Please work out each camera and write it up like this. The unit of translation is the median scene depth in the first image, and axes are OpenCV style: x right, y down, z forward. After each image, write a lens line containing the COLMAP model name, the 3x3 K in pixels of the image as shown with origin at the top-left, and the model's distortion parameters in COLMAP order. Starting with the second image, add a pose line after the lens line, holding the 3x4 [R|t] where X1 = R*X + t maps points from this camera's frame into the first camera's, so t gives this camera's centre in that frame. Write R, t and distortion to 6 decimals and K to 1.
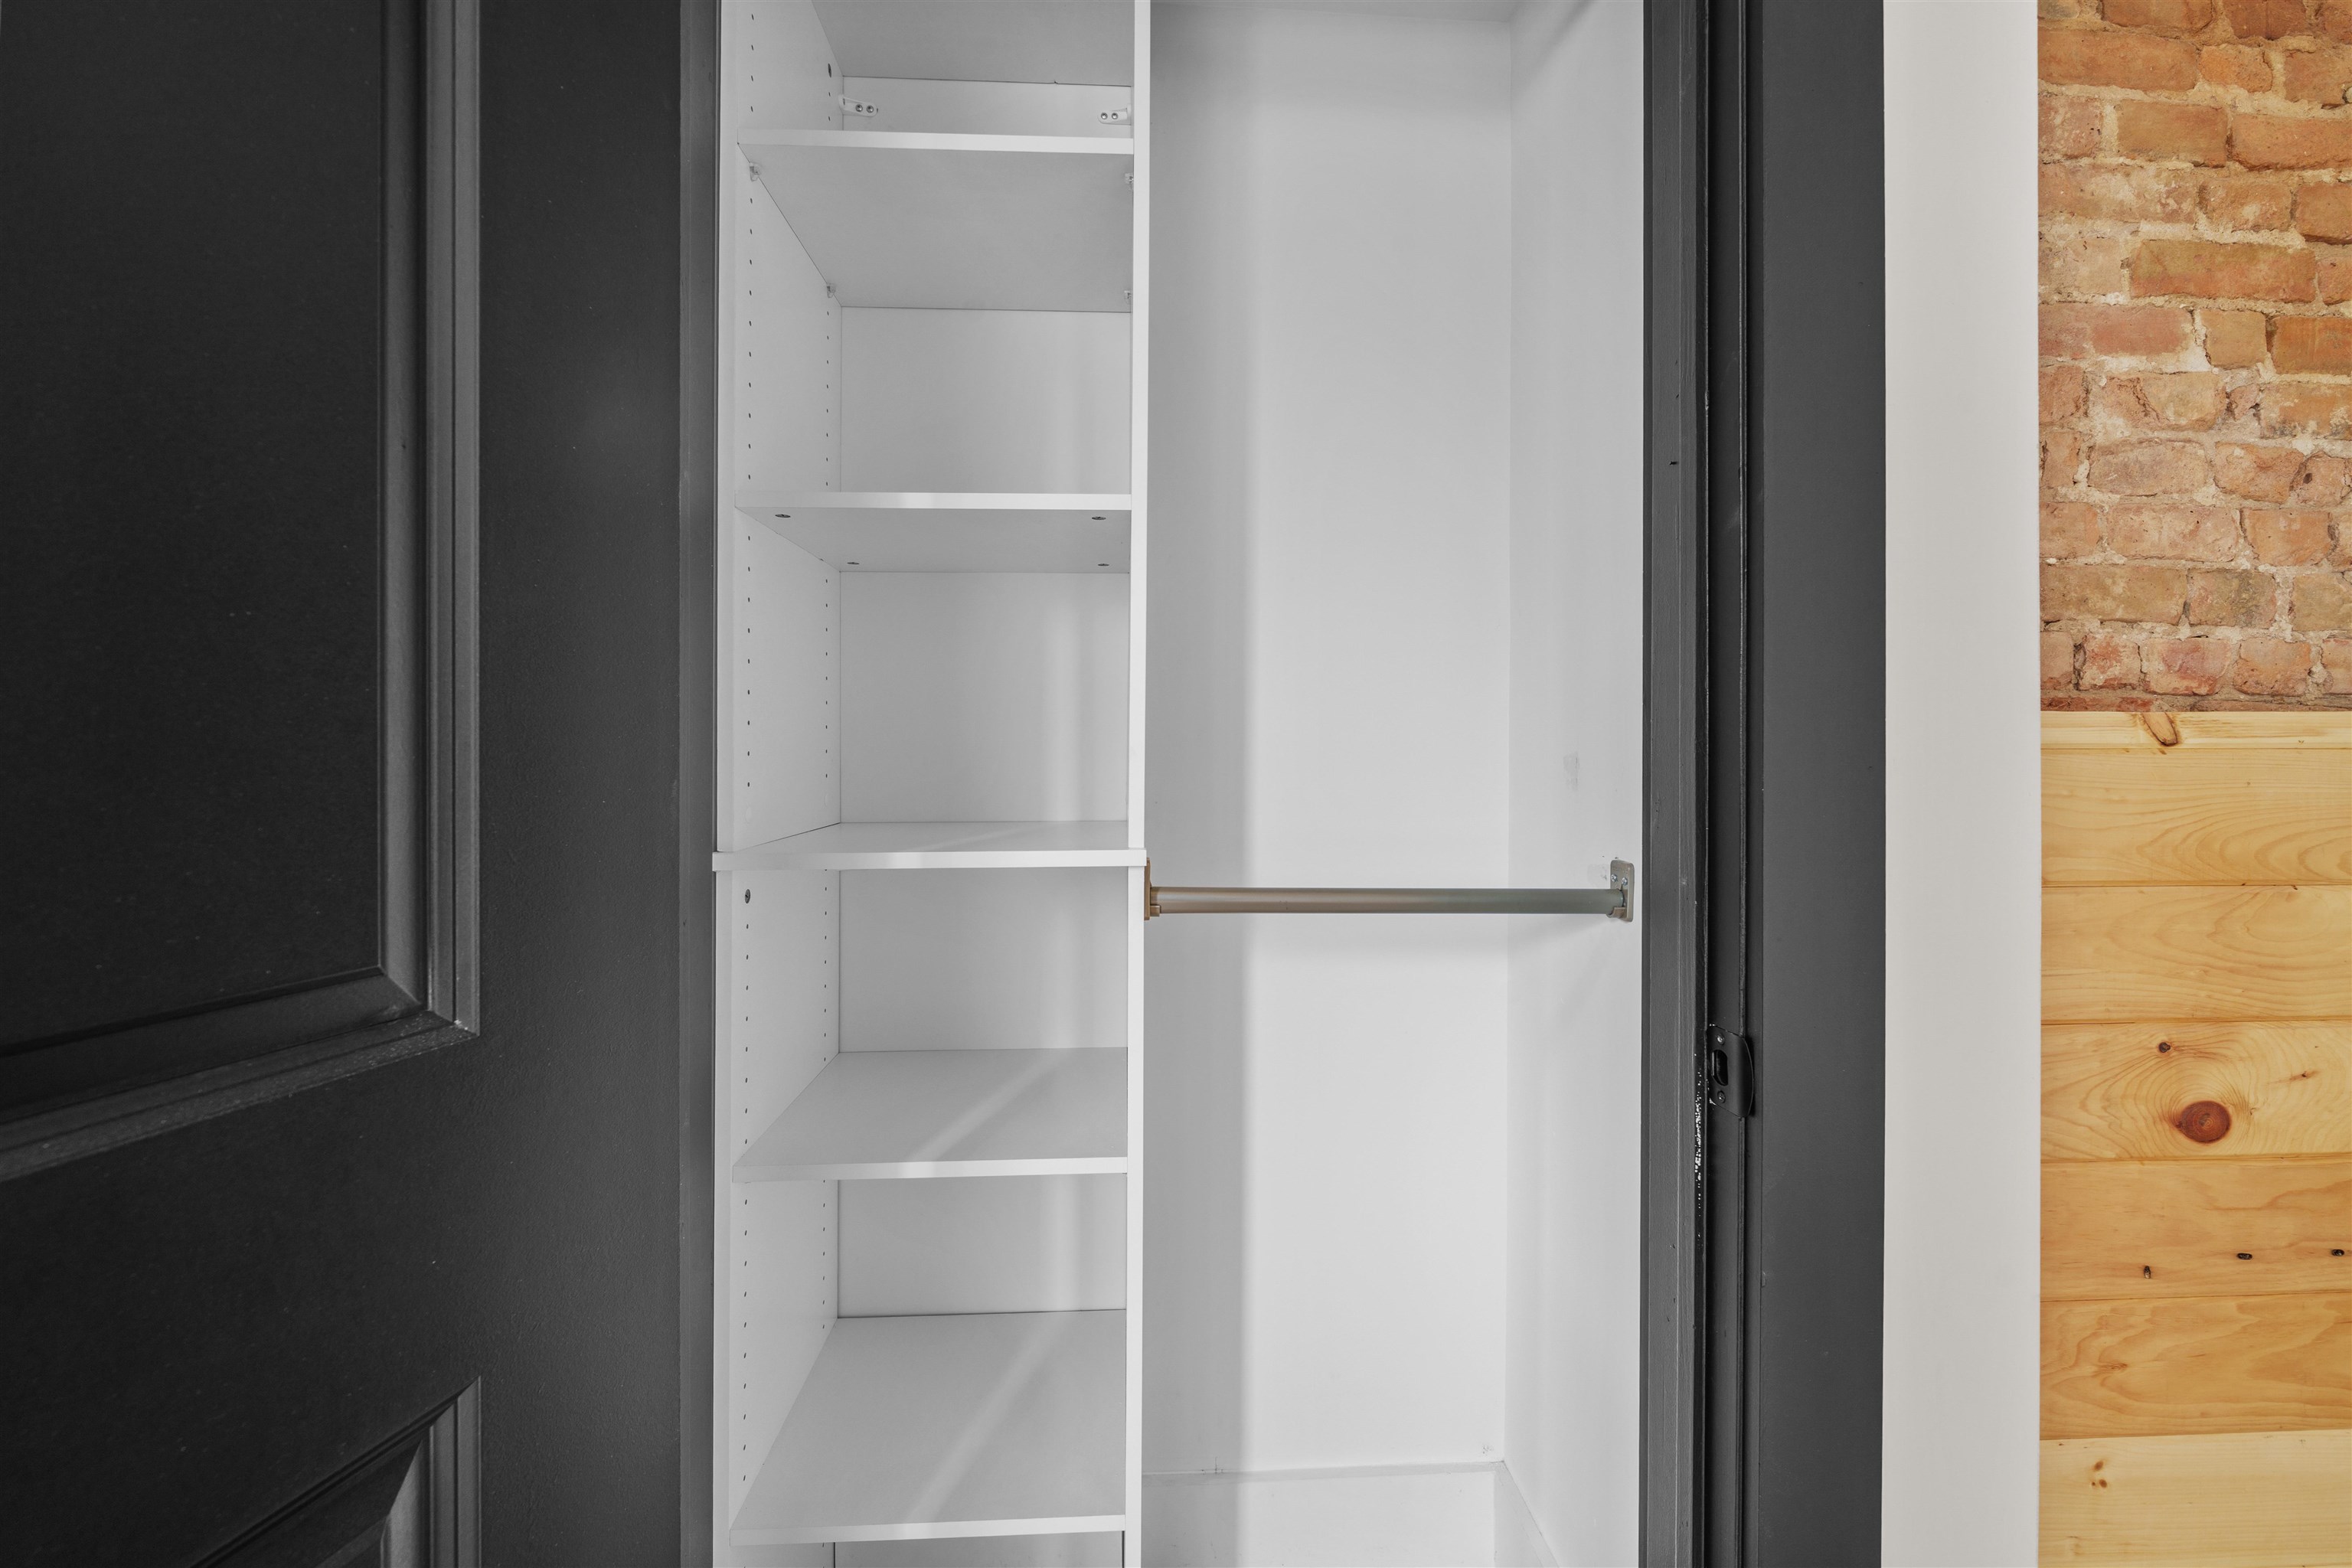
lens RADIAL K [[935.2, 0, 1177.3], [0, 935.2, 759.5], [0, 0, 1]] dist [0.001458, 0.000176]
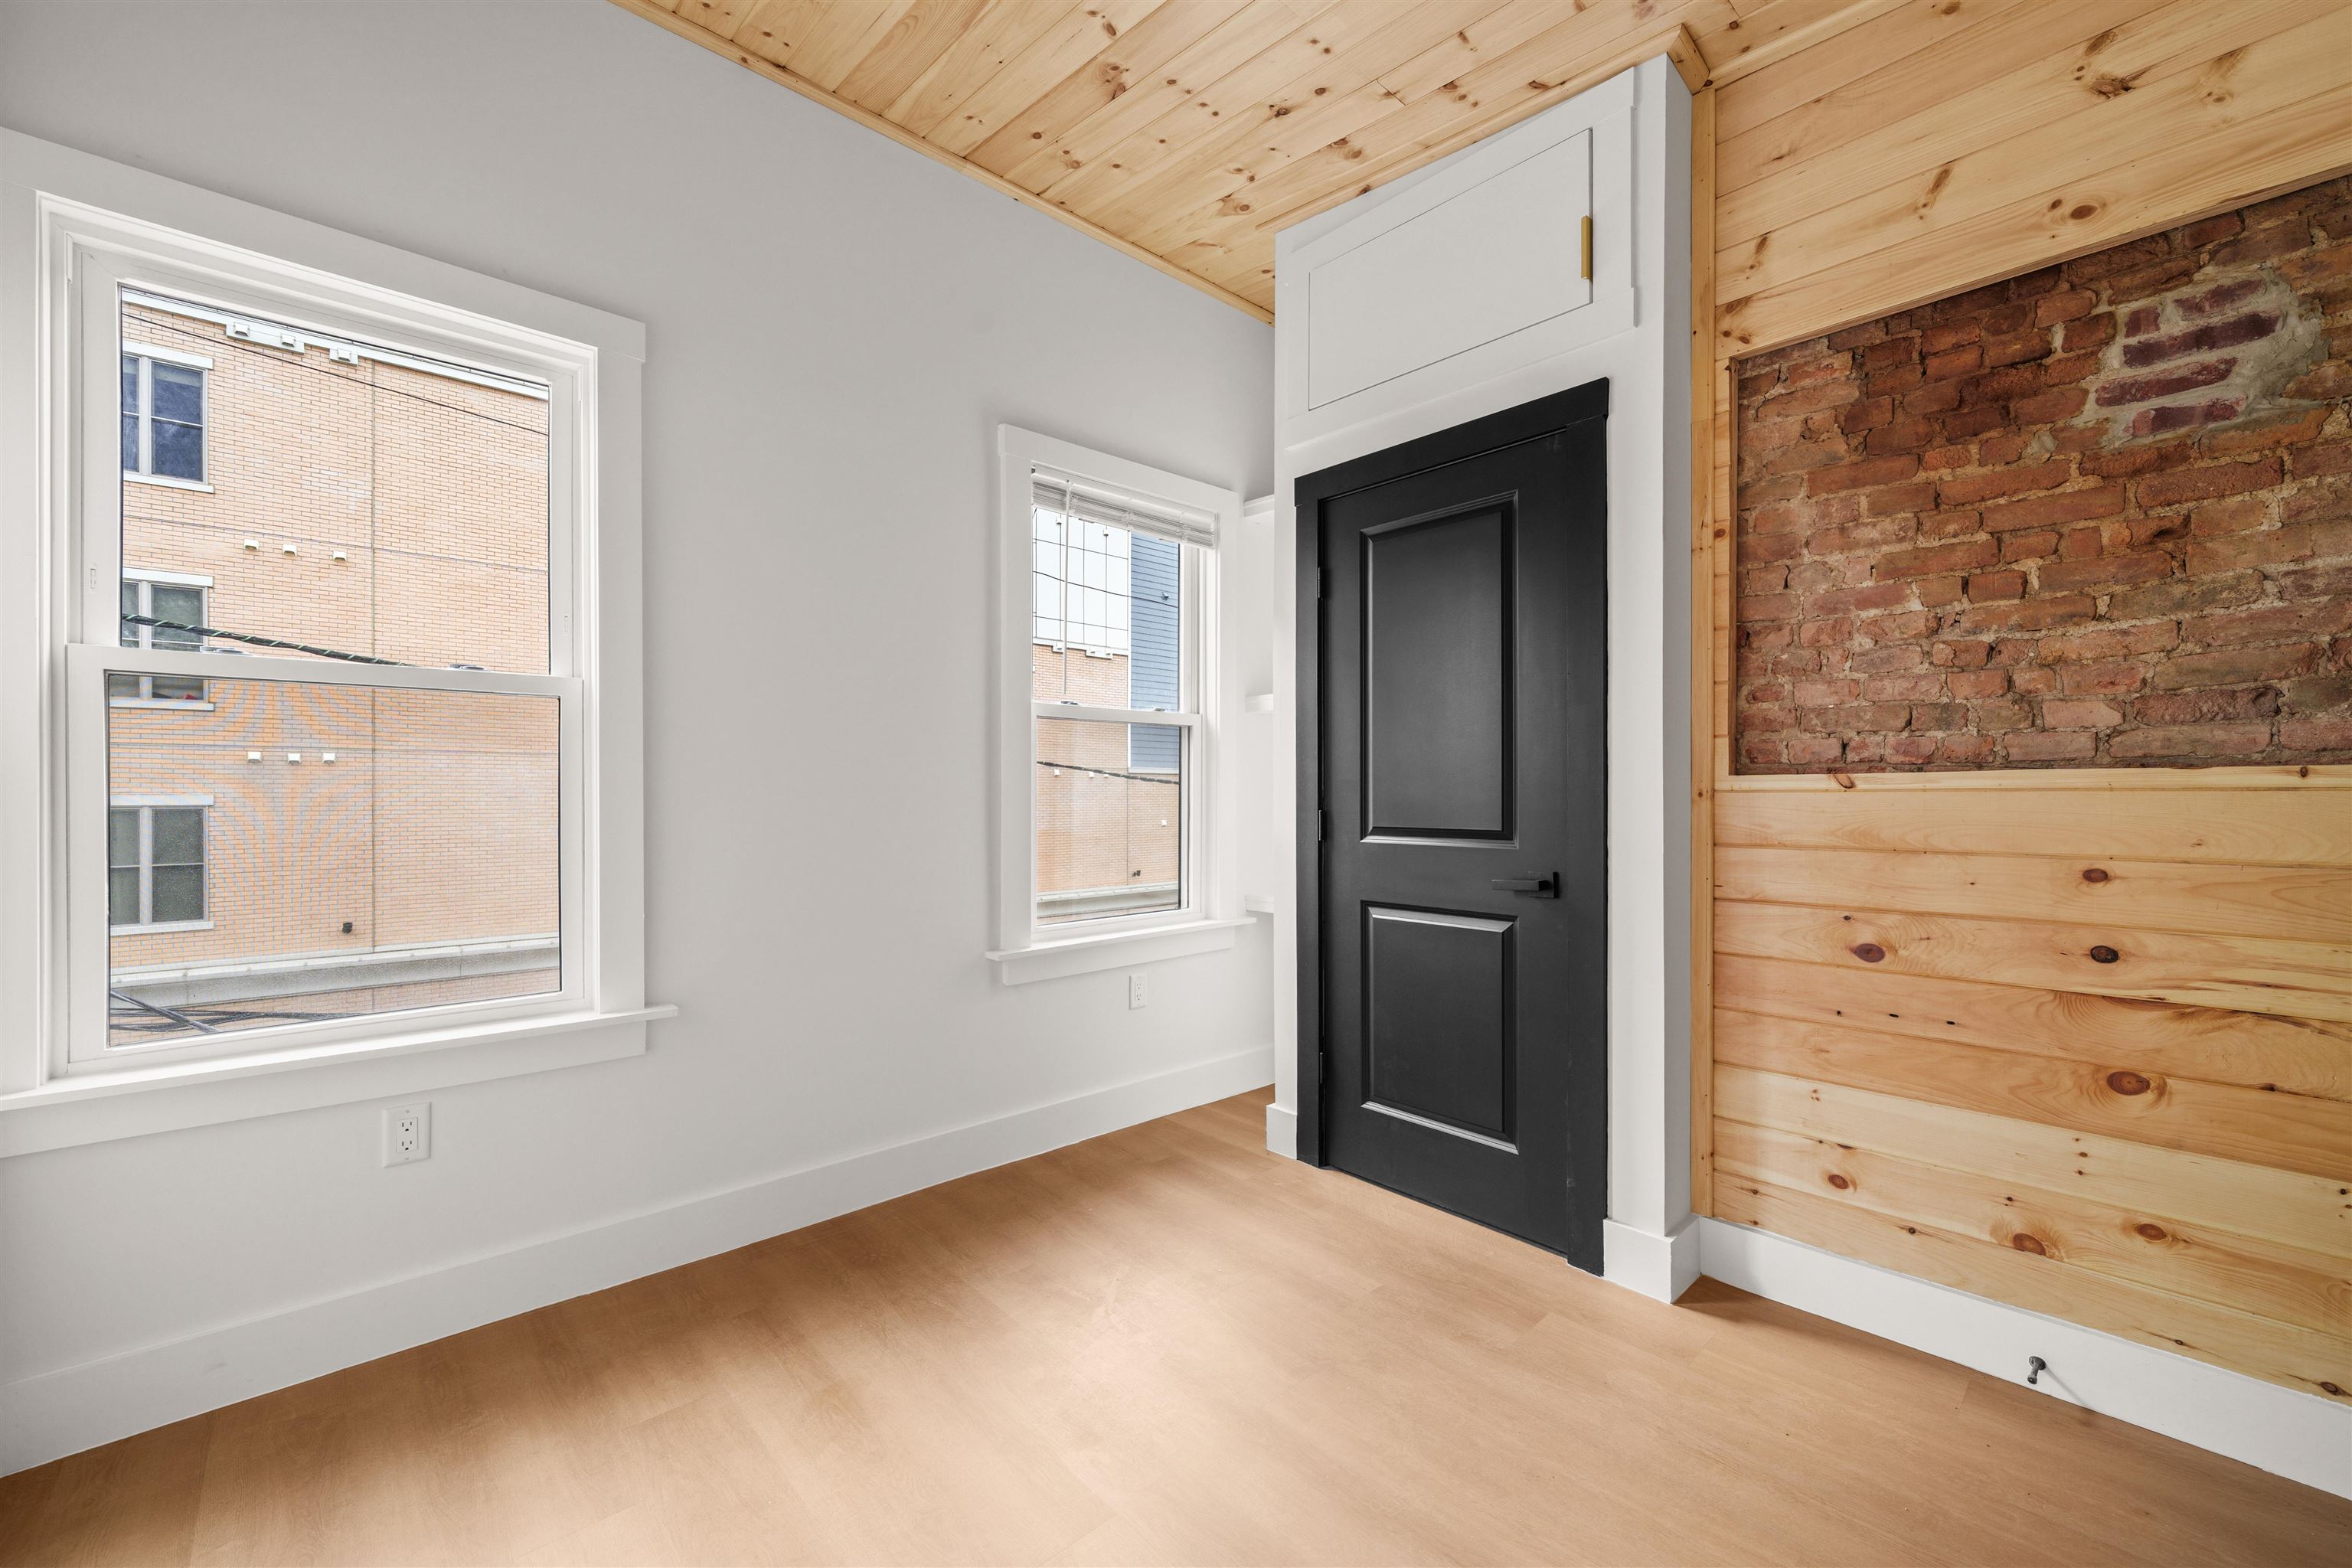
lens RADIAL K [[939.4, 0, 1176.0], [0, 939.4, 784.0], [0, 0, 1]] dist [0.001401, 0.000042]
pose [[0.641779, -0.014321, -0.766756, 1.640534], [0.004819, 0.999881, -0.014642, -0.000269], [0.766874, 0.005702, 0.641772, -1.642656]]
